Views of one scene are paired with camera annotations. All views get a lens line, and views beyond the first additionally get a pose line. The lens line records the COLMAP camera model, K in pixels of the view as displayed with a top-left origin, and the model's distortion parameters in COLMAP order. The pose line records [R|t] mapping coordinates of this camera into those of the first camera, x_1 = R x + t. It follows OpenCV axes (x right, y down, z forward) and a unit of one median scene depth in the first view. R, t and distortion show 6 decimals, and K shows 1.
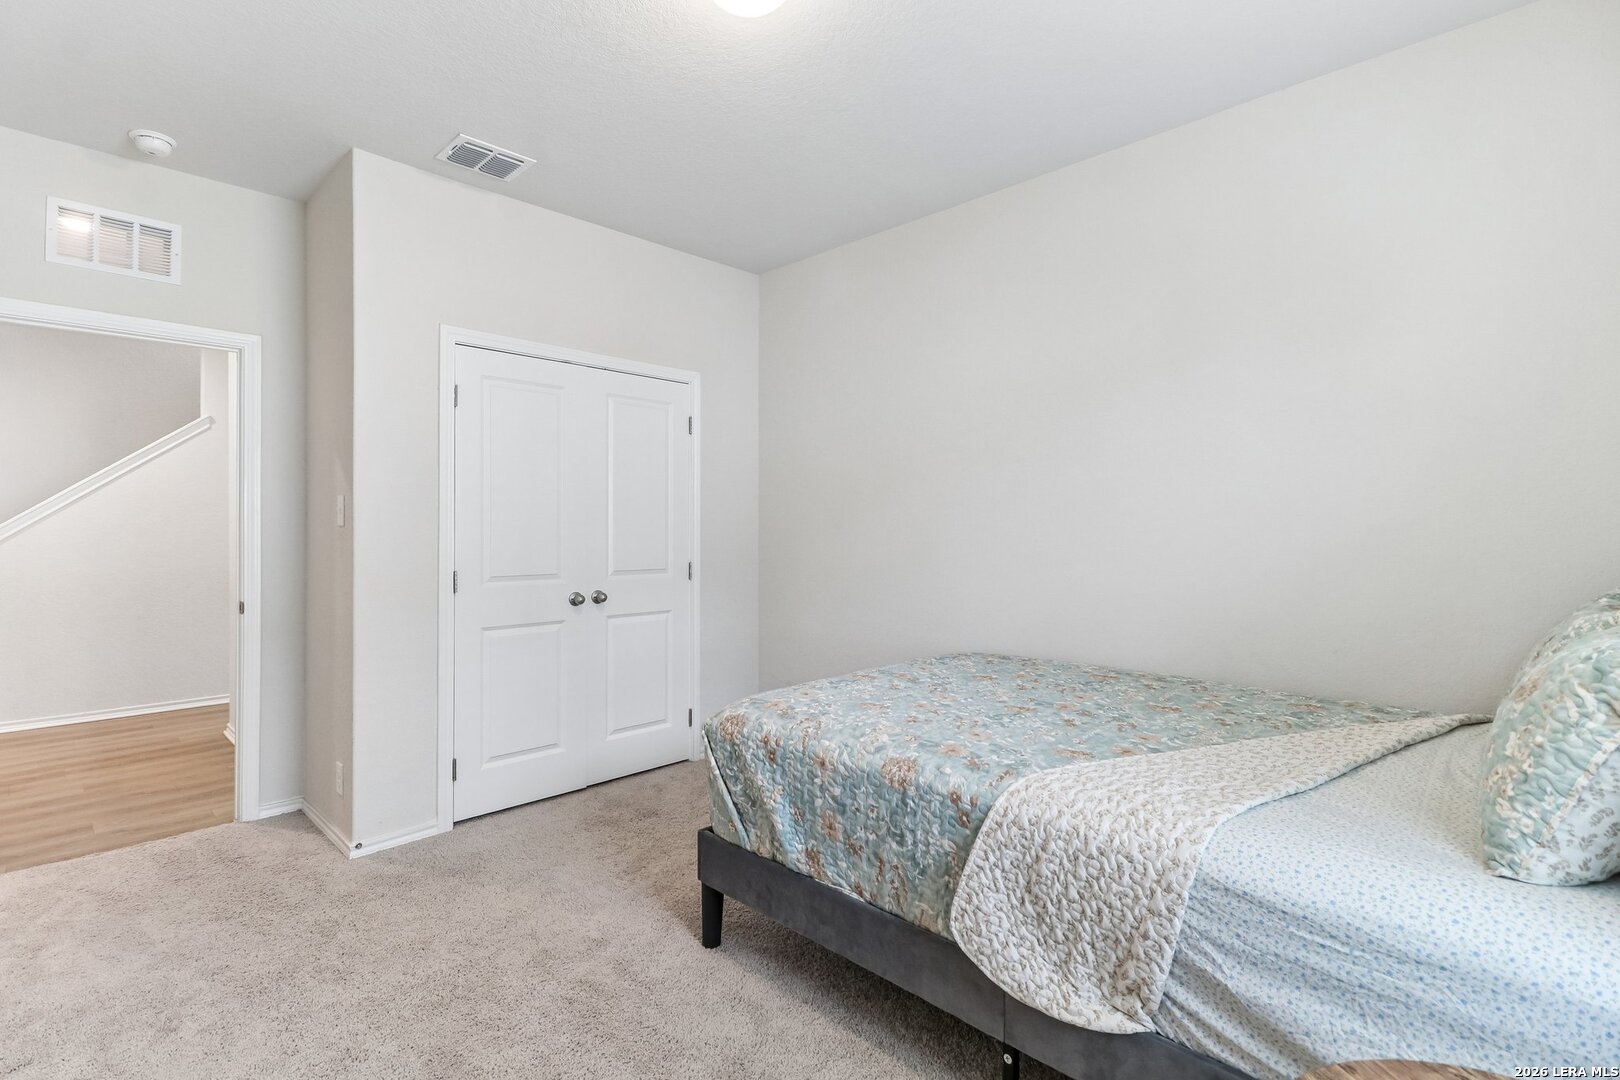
lens RADIAL K [[741.8, 0, 805.0], [0, 741.8, 541.9], [0, 0, 1]] dist [0.009444, -0.007644]
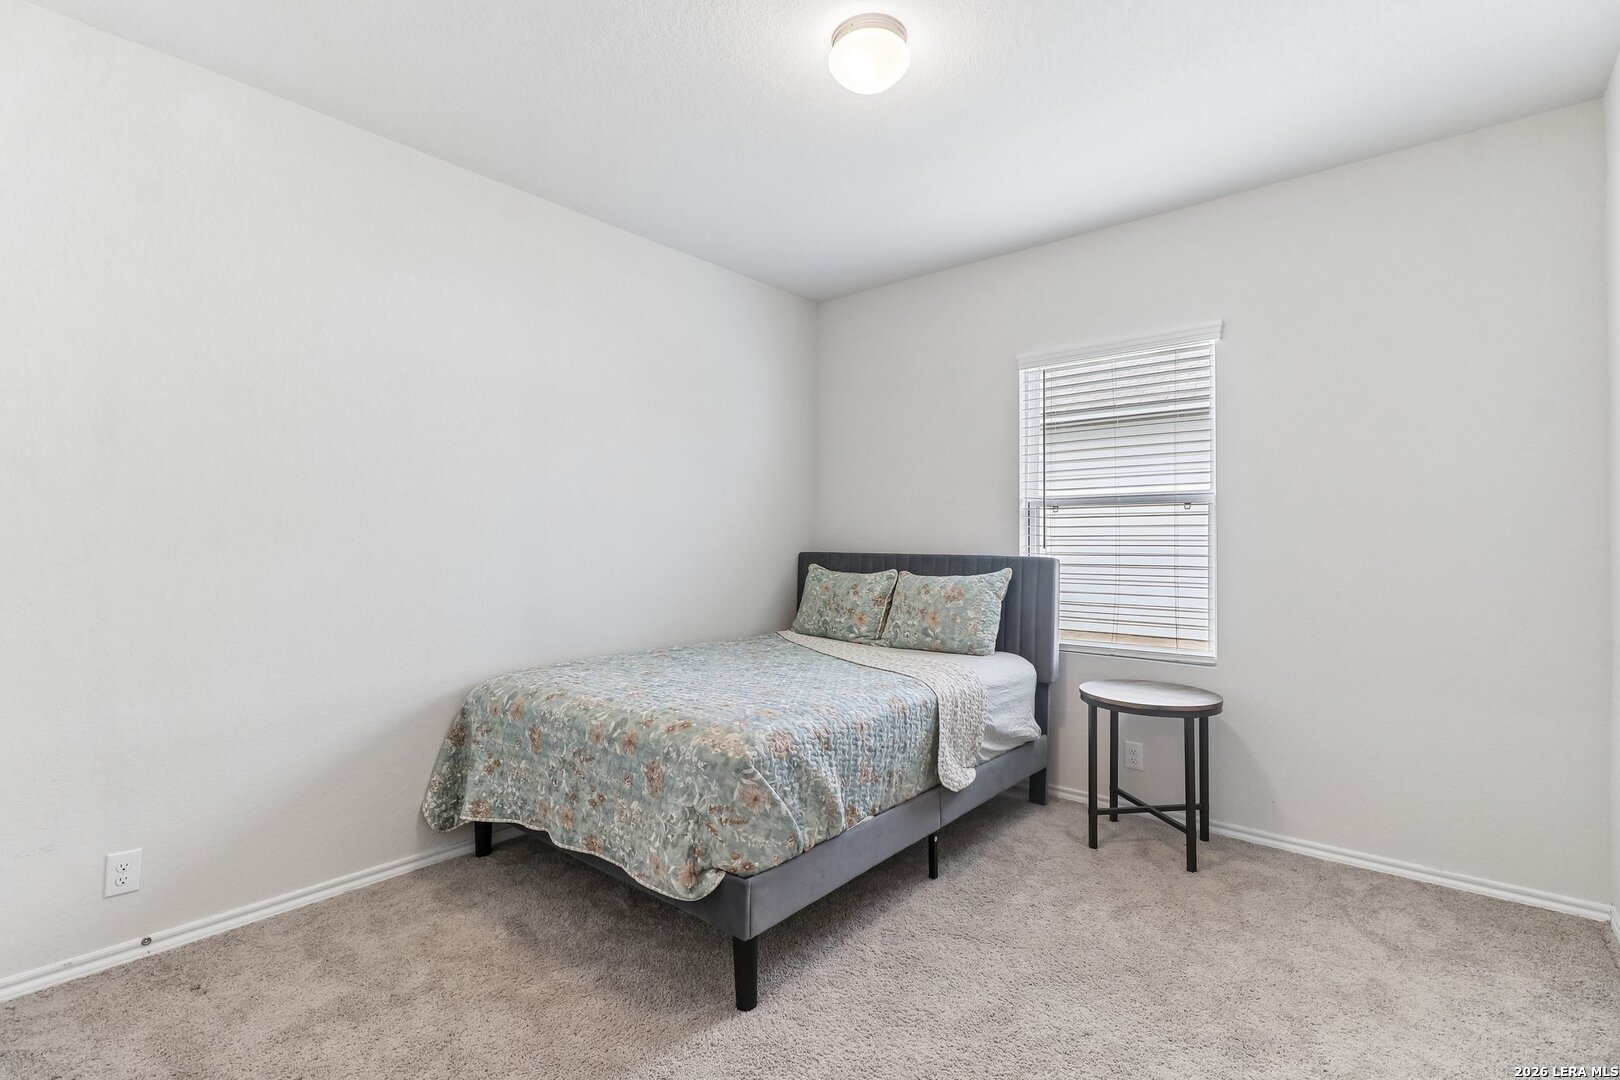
lens RADIAL K [[741.8, 0, 803.4], [0, 741.8, 534.4], [0, 0, 1]] dist [0.009444, -0.007644]
pose [[-0.059399, -0.004226, 0.998225, -1.231121], [0.004658, 0.999979, 0.004511, -0.028957], [-0.998223, 0.004918, -0.059378, 1.195068]]
